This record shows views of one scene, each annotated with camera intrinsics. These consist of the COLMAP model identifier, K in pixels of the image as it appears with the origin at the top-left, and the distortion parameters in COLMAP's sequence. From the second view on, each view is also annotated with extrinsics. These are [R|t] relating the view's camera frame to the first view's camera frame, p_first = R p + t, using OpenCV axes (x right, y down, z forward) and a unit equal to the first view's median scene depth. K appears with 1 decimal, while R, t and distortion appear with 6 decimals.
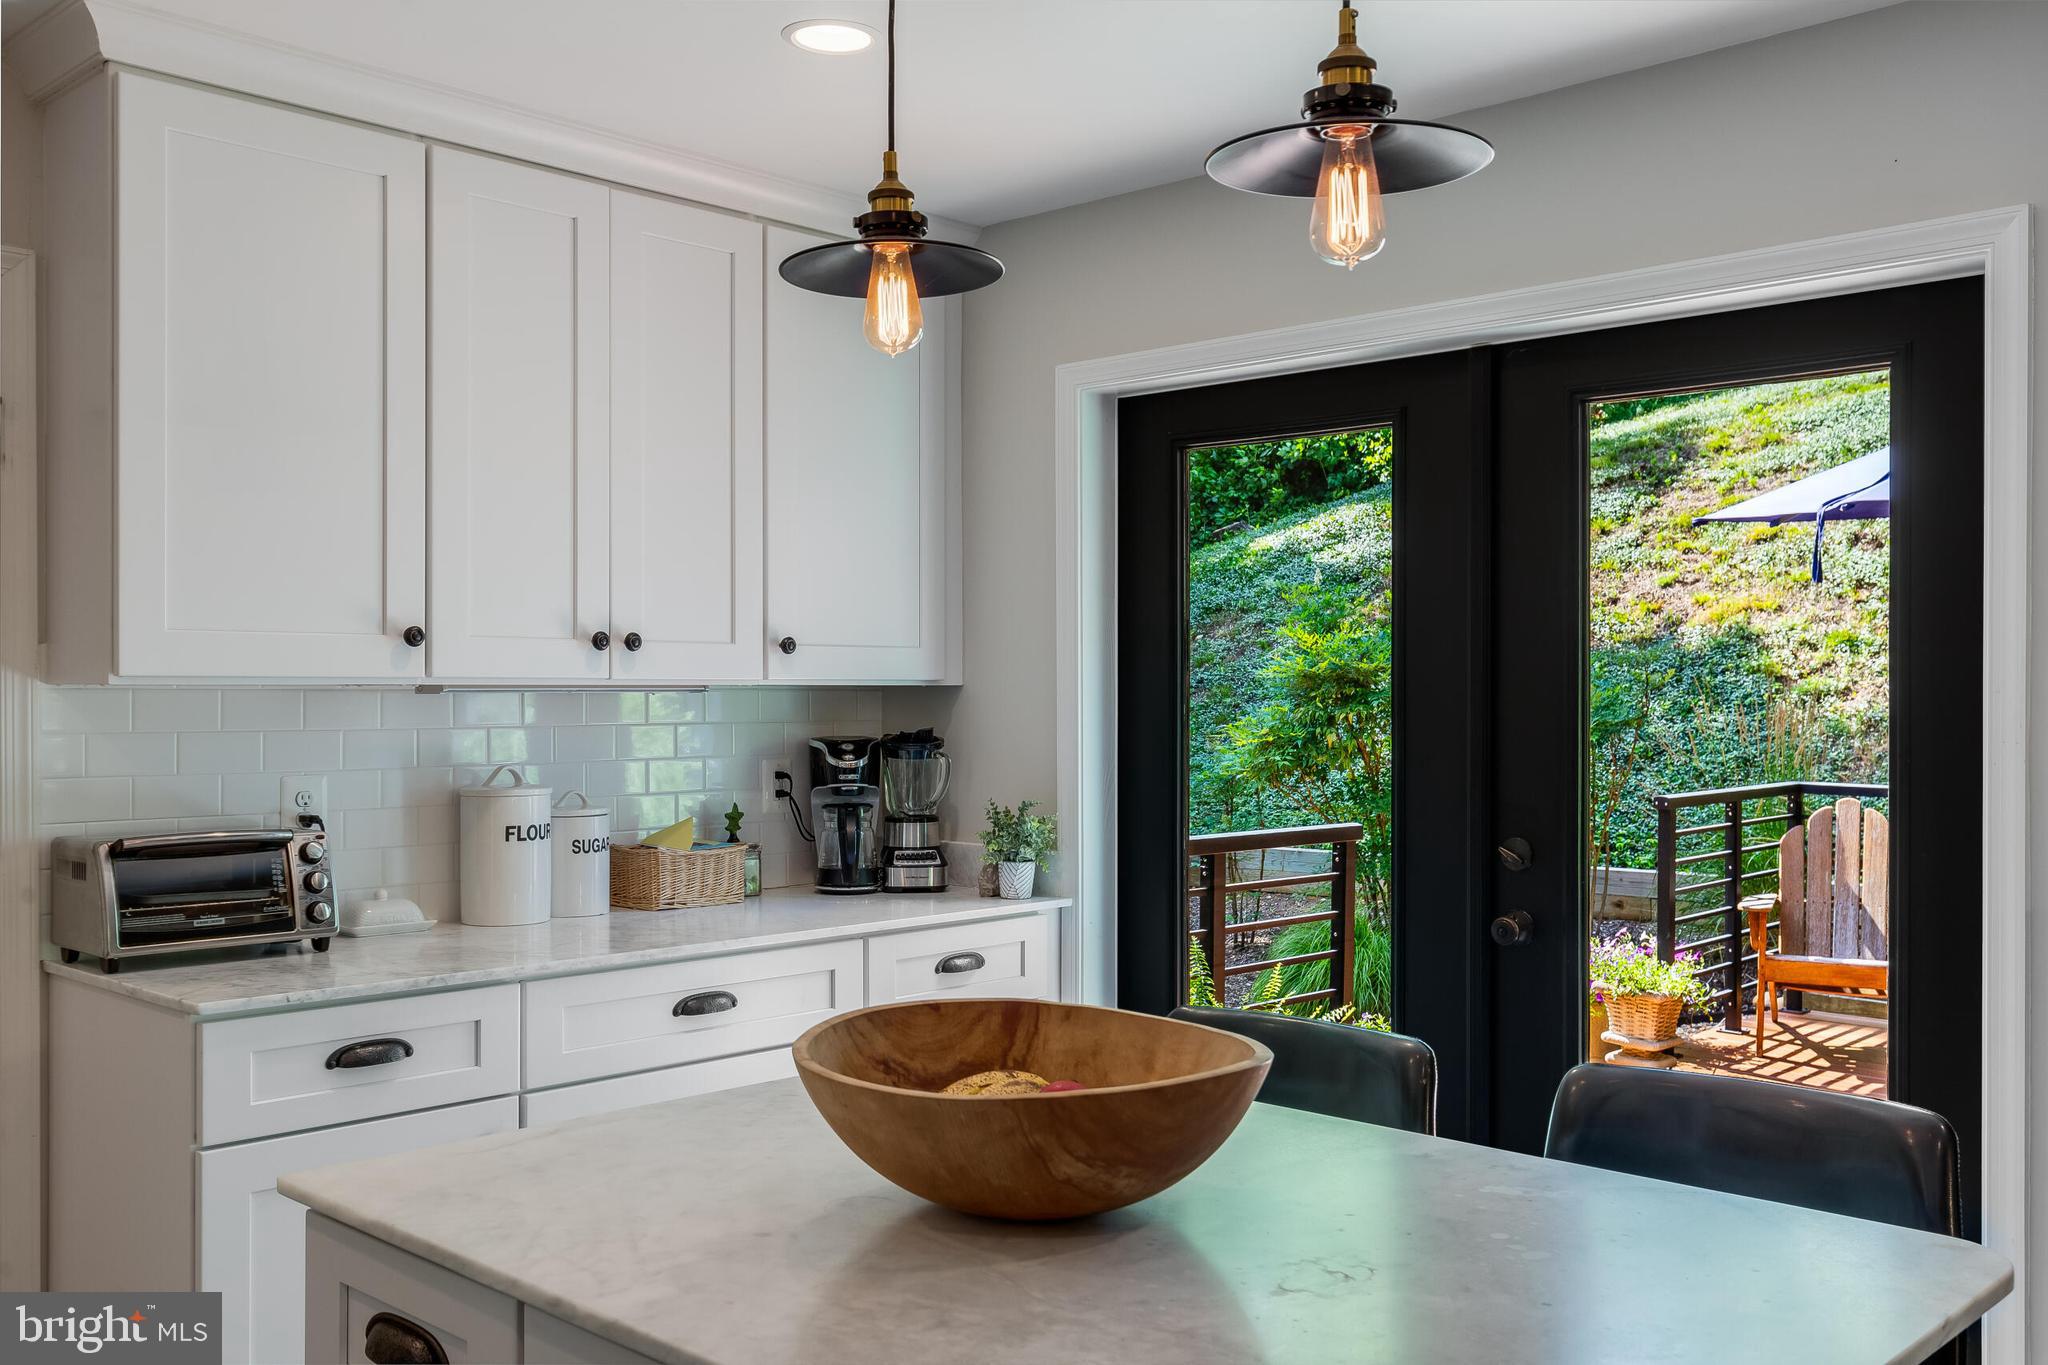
lens RADIAL K [[1803.8, 0, 1024.0], [0, 1803.8, 682.5], [0, 0, 1]] dist [0.008186, 0.004419]
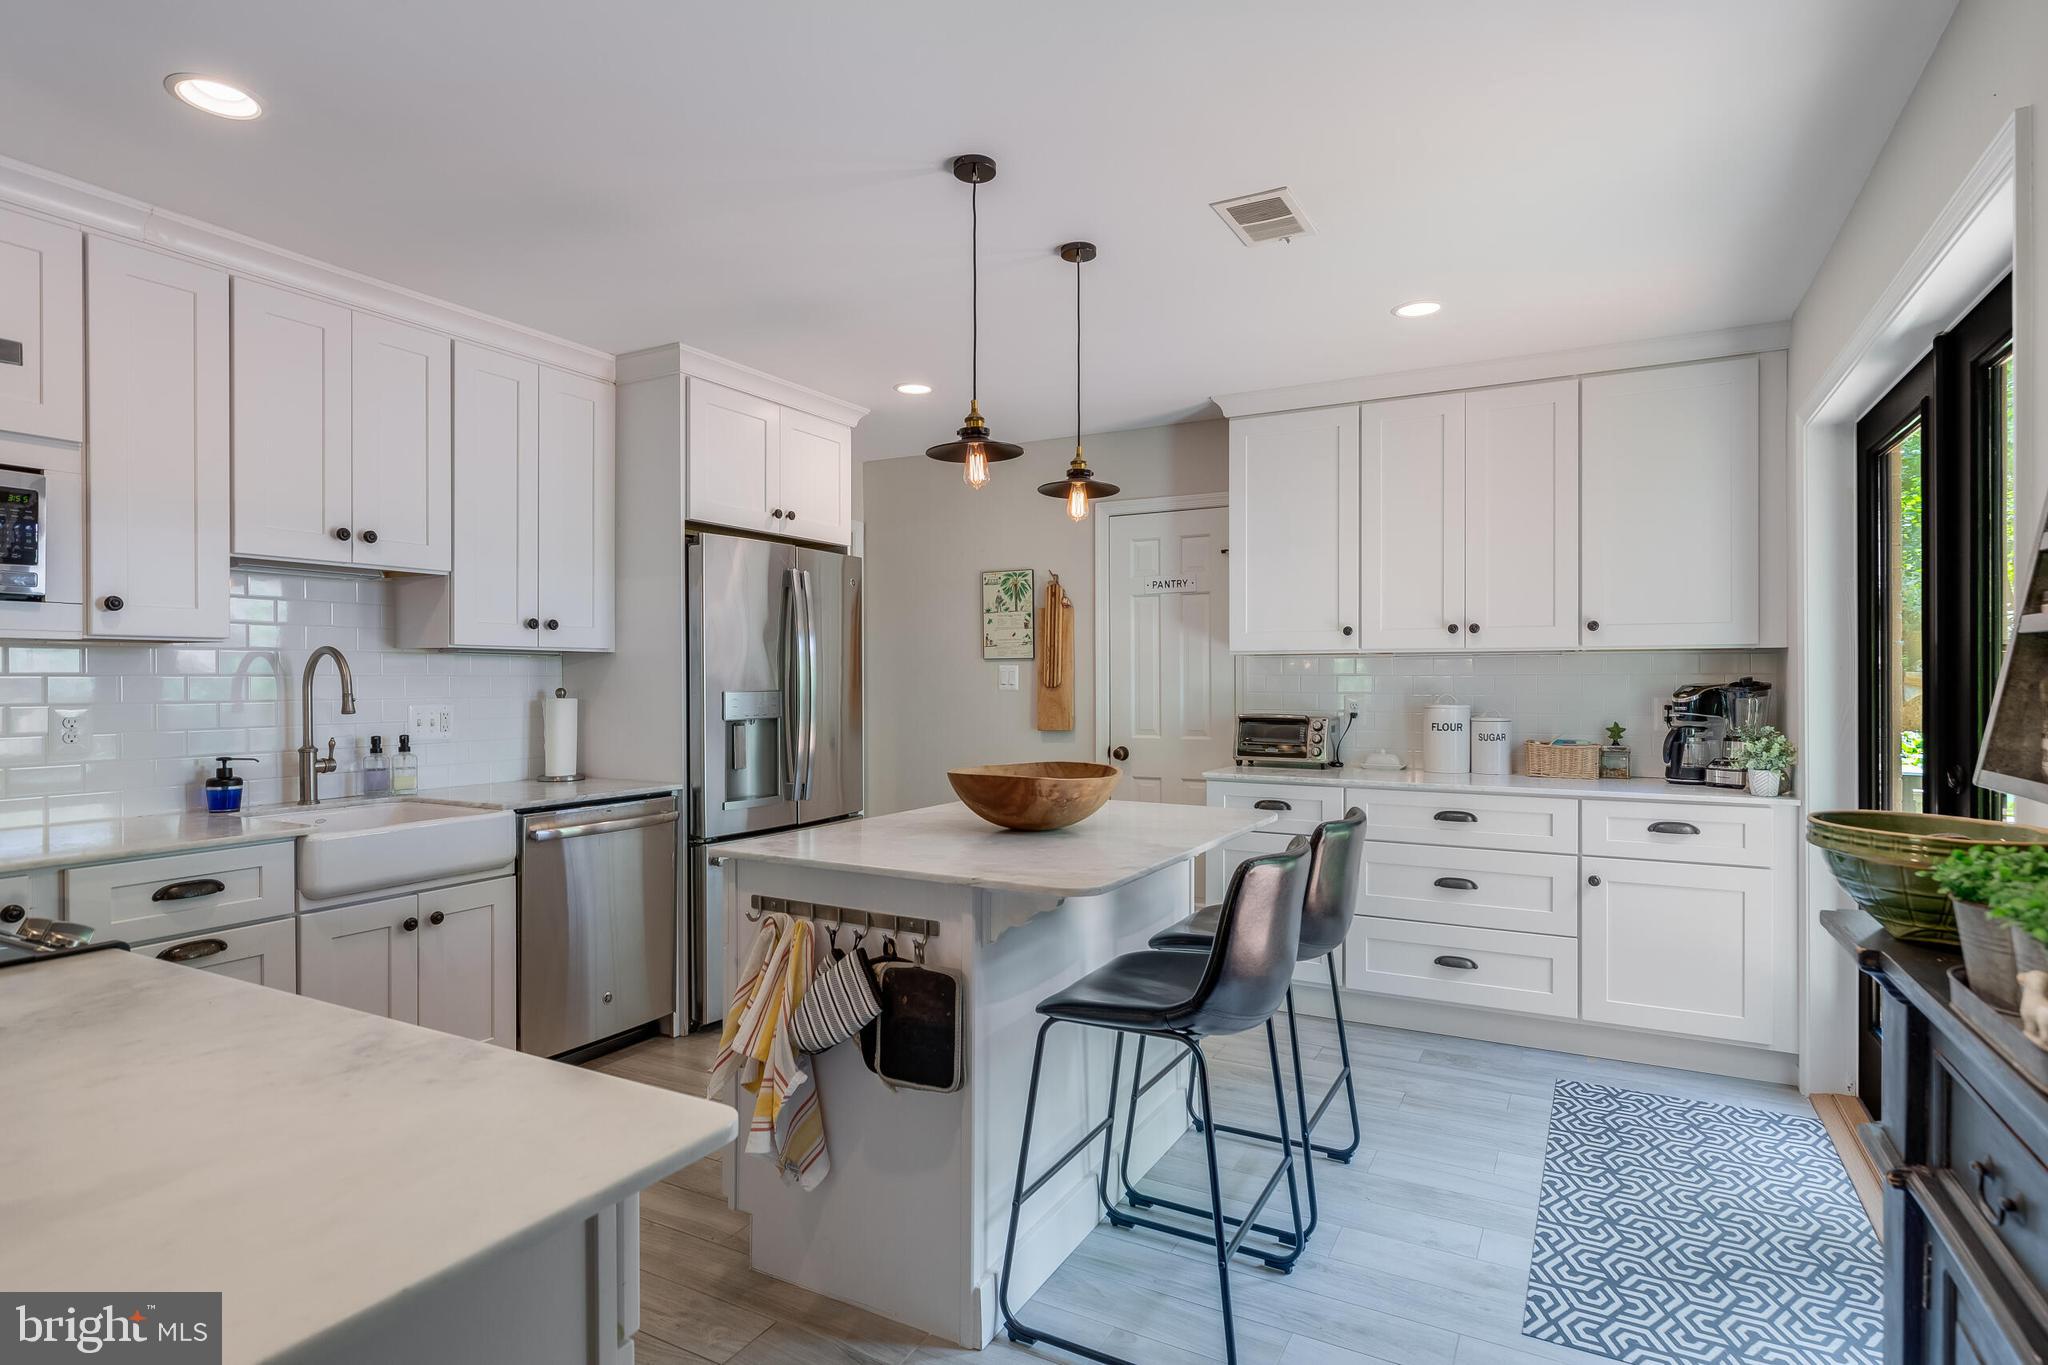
lens RADIAL K [[1053.3, 0, 1024.0], [0, 1053.3, 682.5], [0, 0, 1]] dist [-0.001981, -0.000276]
pose [[0.257499, 0.000936, -0.966278, 0.809201], [0.004759, 0.999986, 0.002237, 0.032770], [0.966267, -0.005175, 0.257491, 0.283065]]
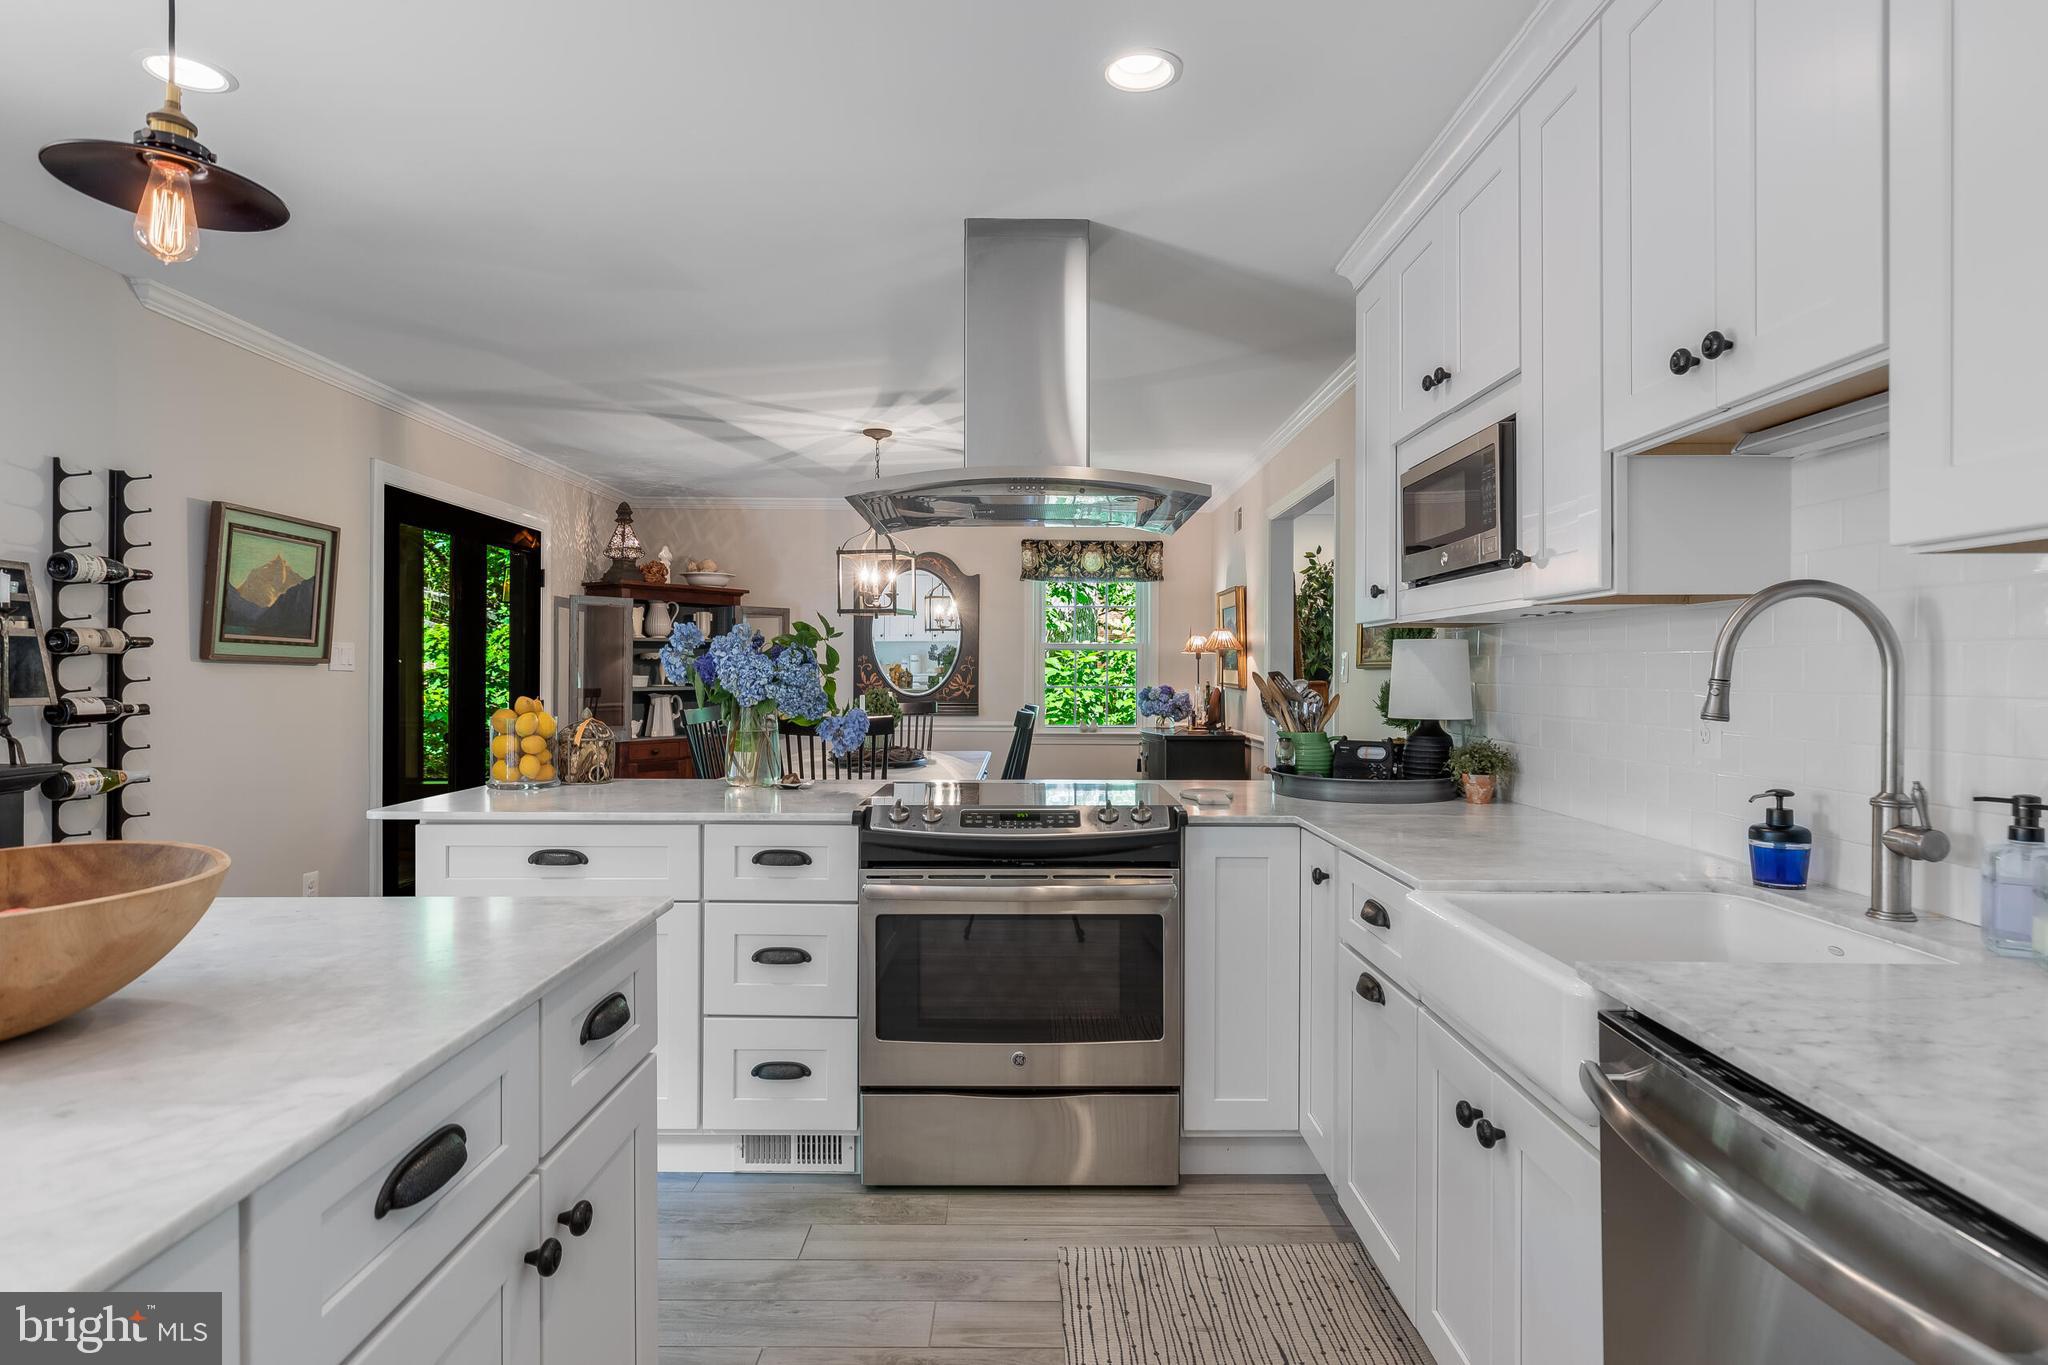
lens RADIAL K [[1095.5, 0, 1021.9], [0, 1095.5, 674.0], [0, 0, 1]] dist [0.001878, -0.000208]
pose [[-0.690479, -0.004628, 0.723338, -0.415275], [-0.004623, 0.999987, 0.001984, 0.040064], [-0.723338, -0.001974, -0.690492, 0.495564]]
